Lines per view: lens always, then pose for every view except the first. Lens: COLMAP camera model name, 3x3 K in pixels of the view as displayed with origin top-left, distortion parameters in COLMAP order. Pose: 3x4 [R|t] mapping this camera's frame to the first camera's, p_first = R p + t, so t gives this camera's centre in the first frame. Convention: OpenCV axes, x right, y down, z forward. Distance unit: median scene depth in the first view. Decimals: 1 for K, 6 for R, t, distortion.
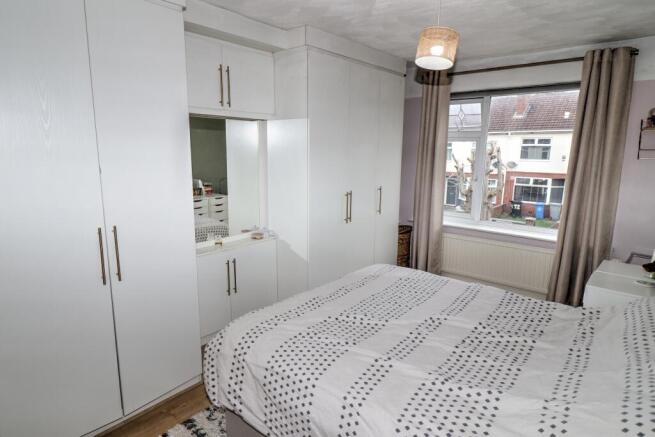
lens RADIAL K [[370.2, 0, 322.6], [0, 370.2, 215.6], [0, 0, 1]] dist [0.000212, -0.006674]
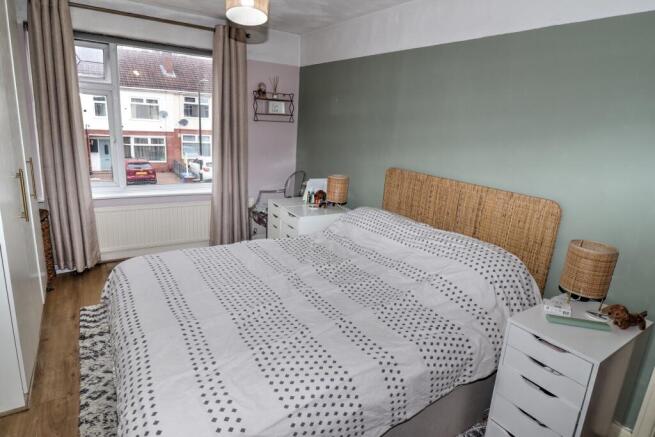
lens RADIAL K [[370.2, 0, 323.4], [0, 370.2, 216.3], [0, 0, 1]] dist [0.000212, -0.006674]
pose [[0.309150, -0.227981, 0.923283, -0.292400], [0.113018, 0.972768, 0.202357, -0.047340], [-0.944274, 0.041789, 0.326498, 0.263805]]
